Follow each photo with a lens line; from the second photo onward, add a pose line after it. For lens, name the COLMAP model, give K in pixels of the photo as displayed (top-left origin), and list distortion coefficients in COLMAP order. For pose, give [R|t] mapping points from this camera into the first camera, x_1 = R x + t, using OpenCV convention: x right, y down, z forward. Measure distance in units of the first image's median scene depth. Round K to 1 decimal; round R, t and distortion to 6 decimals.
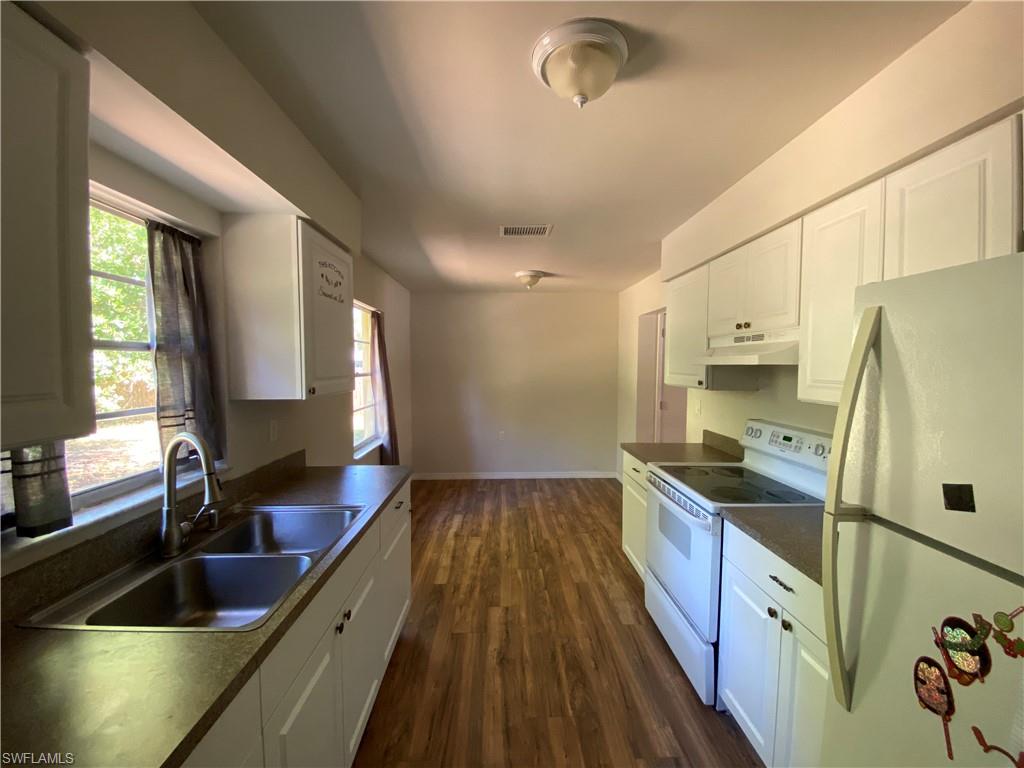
lens RADIAL K [[420.0, 0, 508.3], [0, 420.0, 386.4], [0, 0, 1]] dist [0.020059, -0.019302]
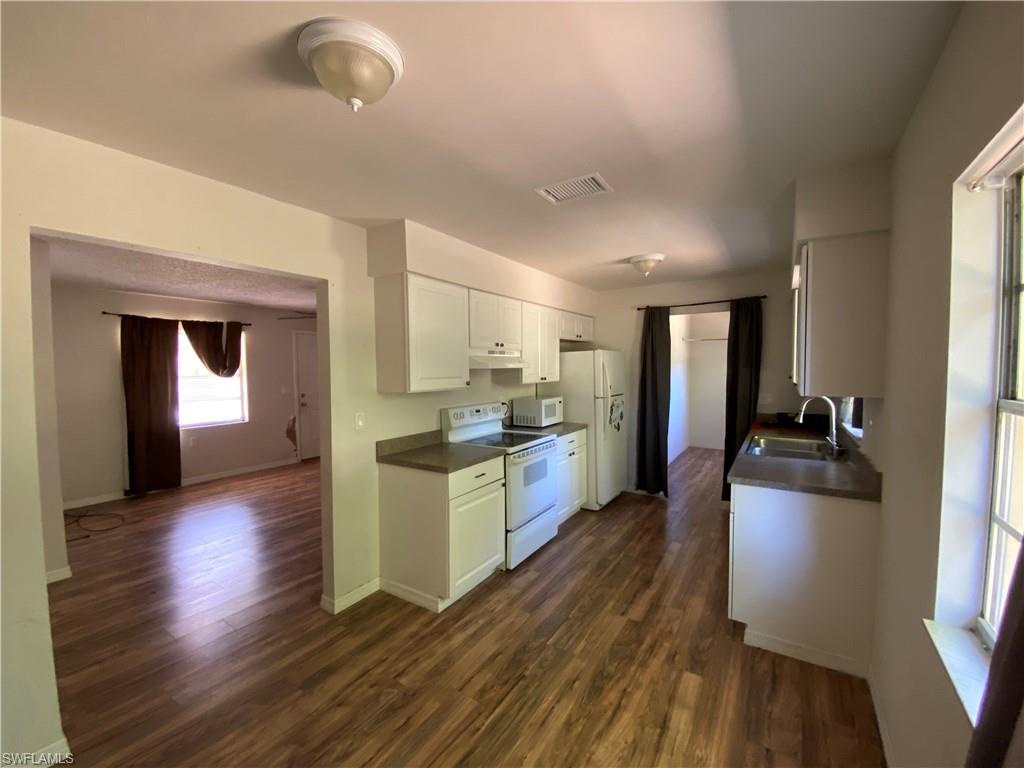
lens RADIAL K [[420.0, 0, 507.7], [0, 420.0, 384.6], [0, 0, 1]] dist [0.020059, -0.019302]
pose [[-0.825189, -0.019977, 0.564504, -0.346867], [0.038727, 0.995022, 0.091824, -0.117691], [-0.563528, 0.097633, -0.820307, 2.014041]]
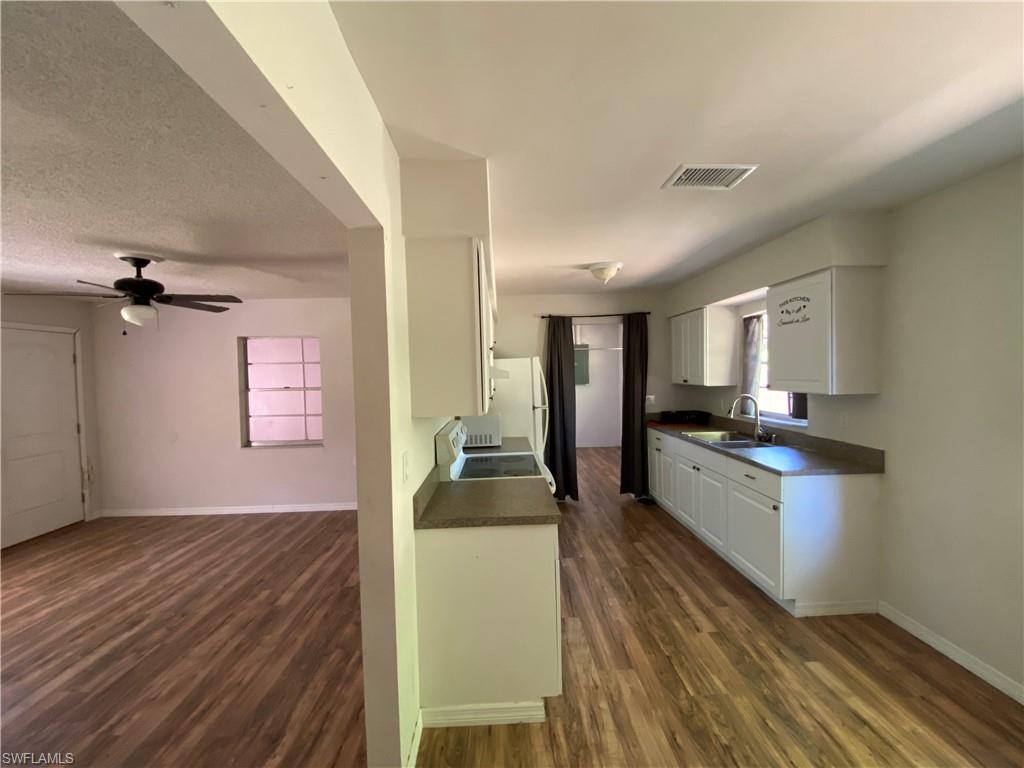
lens RADIAL K [[420.0, 0, 510.4], [0, 420.0, 383.9], [0, 0, 1]] dist [0.020059, -0.019302]
pose [[-0.999749, 0.022033, -0.003998, 0.433564], [0.021616, 0.996178, 0.084632, -0.123080], [0.005848, 0.084524, -0.996404, 1.999926]]
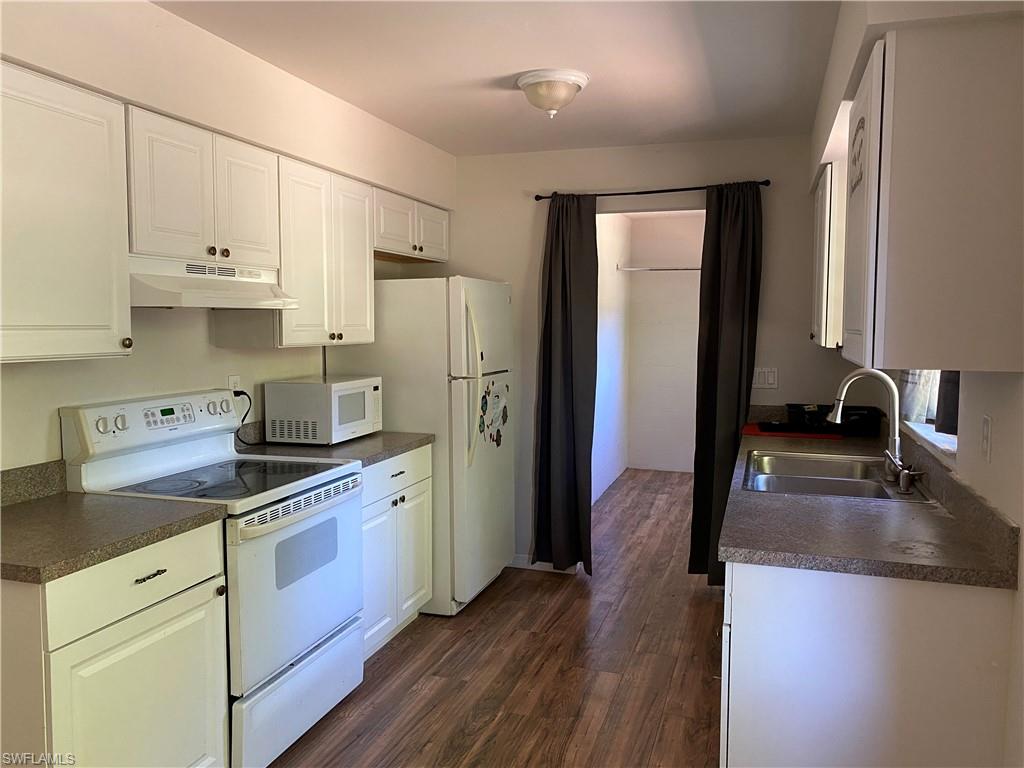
lens RADIAL K [[786.2, 0, 516.1], [0, 786.2, 378.3], [0, 0, 1]] dist [0.038130, -0.055525]
pose [[-0.946065, -0.029967, 0.322589, -0.283361], [0.011655, 0.991920, 0.126326, -0.082337], [-0.323768, 0.123272, -0.938072, 1.785787]]
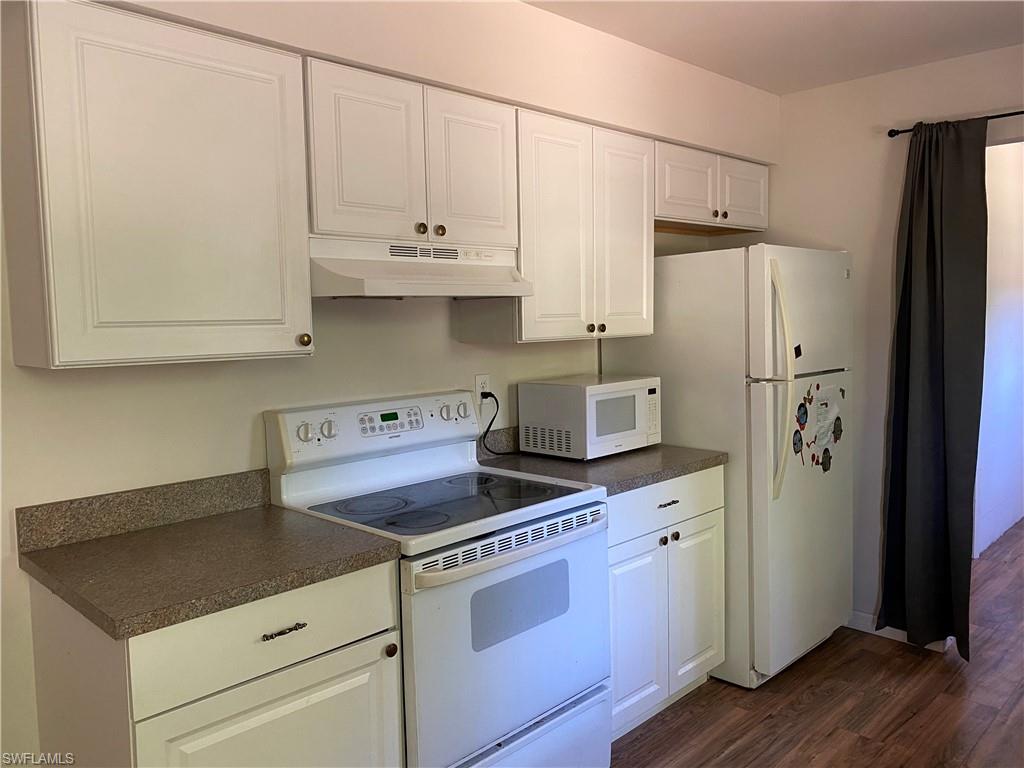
lens RADIAL K [[786.2, 0, 511.8], [0, 786.2, 376.6], [0, 0, 1]] dist [0.038130, -0.055525]
pose [[-0.696528, -0.046960, 0.715992, -0.258916], [0.057784, 0.990944, 0.121206, -0.057872], [-0.715199, 0.125796, -0.687506, 1.445995]]
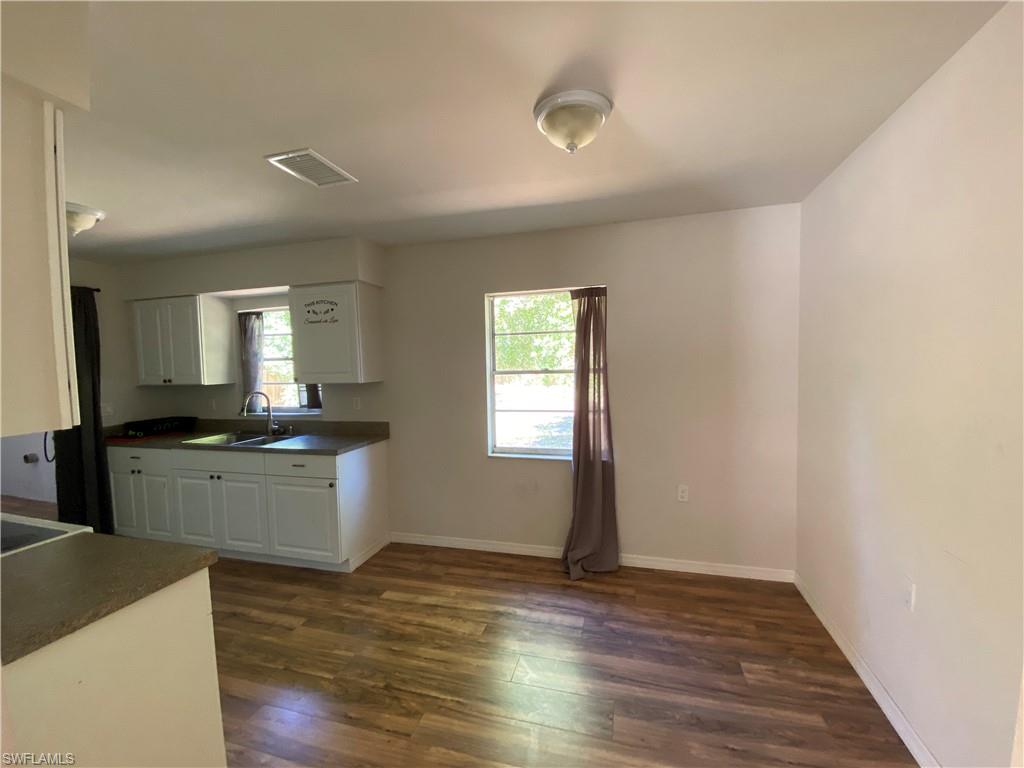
lens RADIAL K [[420.0, 0, 513.6], [0, 420.0, 384.6], [0, 0, 1]] dist [0.020059, -0.019302]
pose [[-0.290666, 0.058124, -0.955058, 0.742555], [-0.027051, 0.997255, 0.068925, -0.088946], [0.956442, 0.045869, -0.288295, 1.796296]]
